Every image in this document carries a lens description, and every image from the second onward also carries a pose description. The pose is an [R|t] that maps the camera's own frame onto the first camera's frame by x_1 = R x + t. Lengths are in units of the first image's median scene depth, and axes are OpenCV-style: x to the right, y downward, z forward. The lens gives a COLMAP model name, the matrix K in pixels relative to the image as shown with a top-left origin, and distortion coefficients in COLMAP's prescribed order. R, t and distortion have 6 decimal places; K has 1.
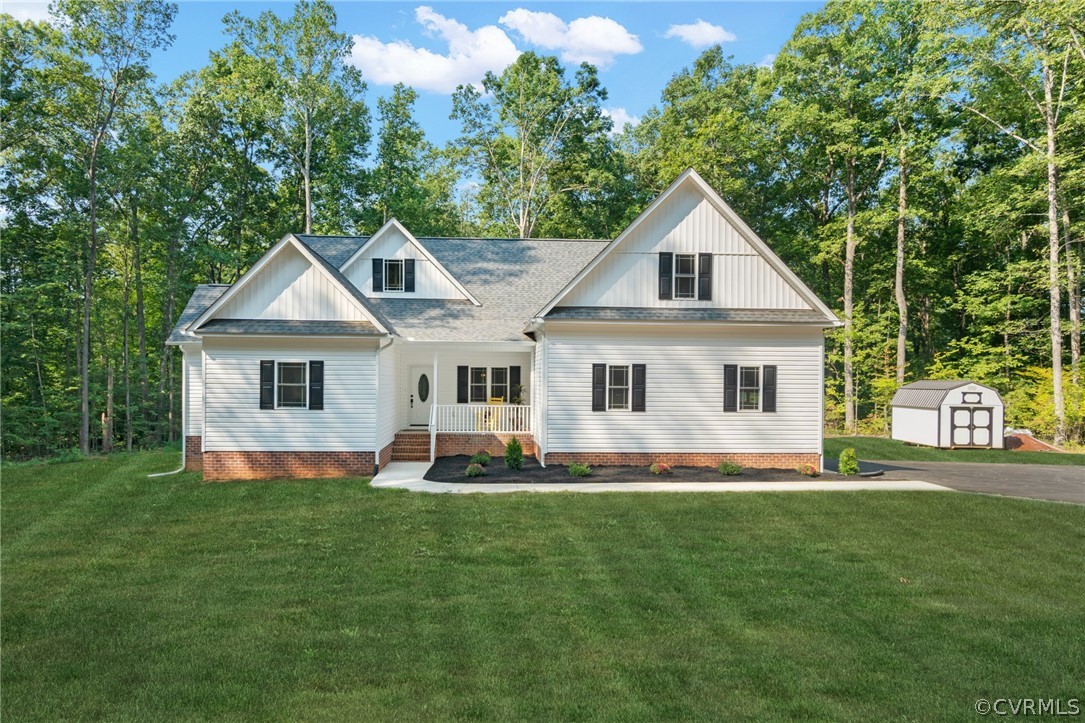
lens RADIAL K [[704.5, 0, 543.4], [0, 704.5, 356.9], [0, 0, 1]] dist [-0.008141, 0.009201]
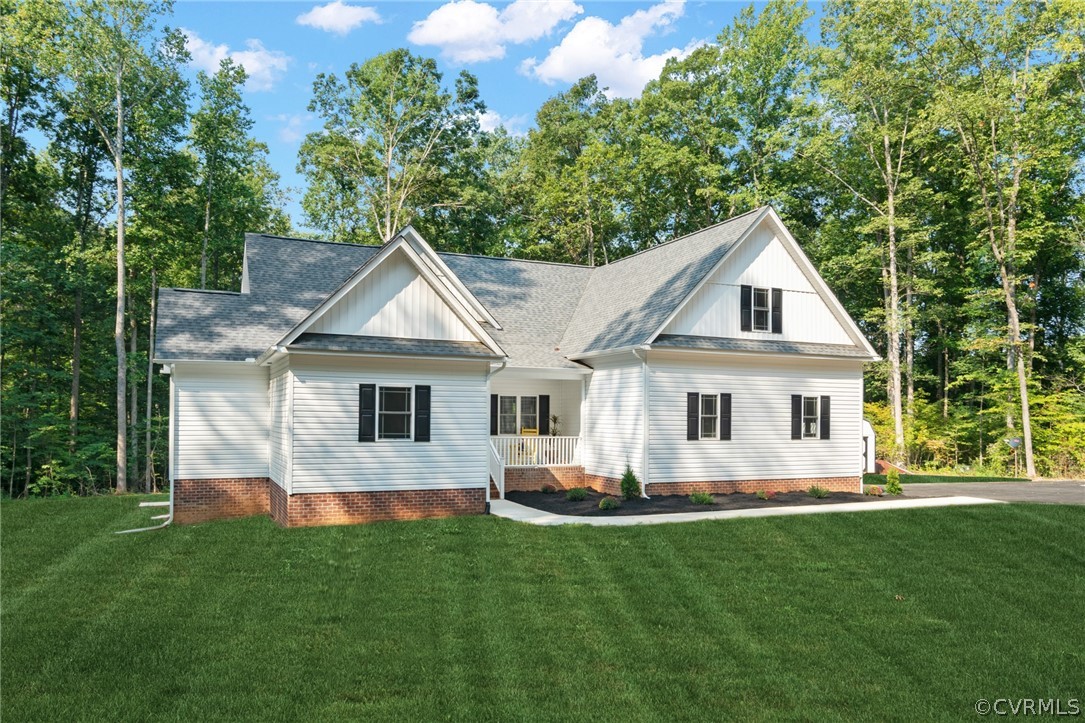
lens RADIAL K [[773.4, 0, 536.7], [0, 773.4, 370.2], [0, 0, 1]] dist [0.004173, -0.000612]
pose [[0.934307, 0.021258, 0.355836, -0.456960], [-0.011654, 0.999508, -0.029112, 0.010997], [-0.356279, 0.023053, 0.934095, 0.046152]]
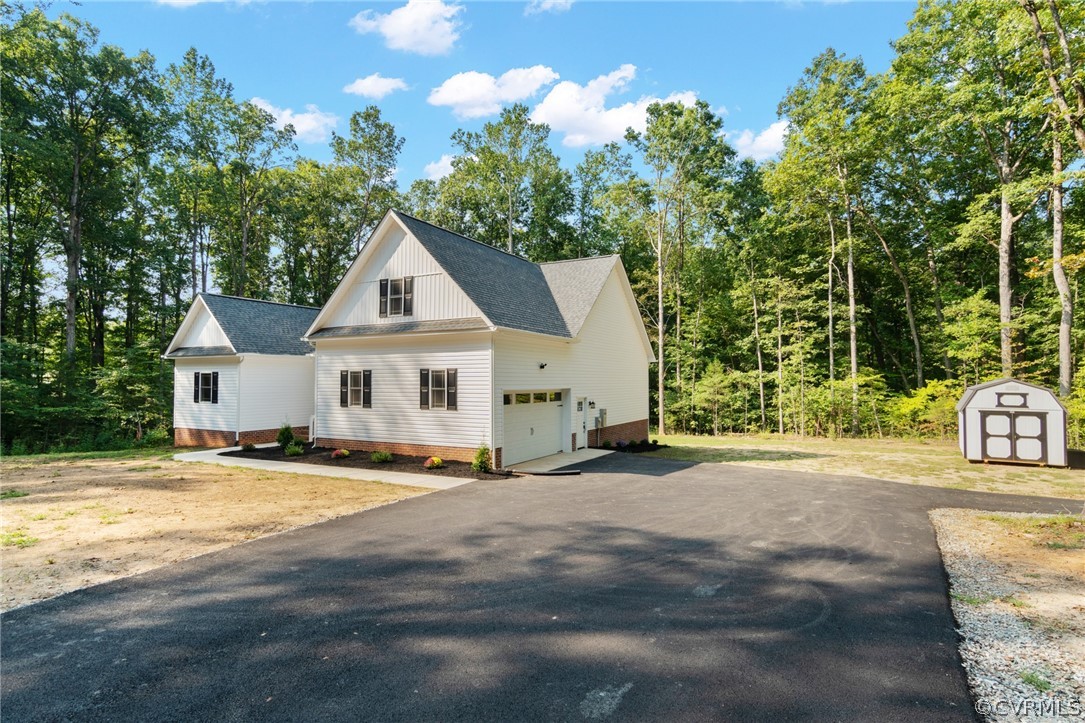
lens RADIAL K [[566.1, 0, 541.9], [0, 566.1, 347.1], [0, 0, 1]] dist [0.005653, 0.000321]
pose [[0.847483, -0.040084, -0.529307, 0.829146], [0.025255, 0.999060, -0.035221, 0.011527], [0.530221, 0.016482, 0.847699, 0.269346]]
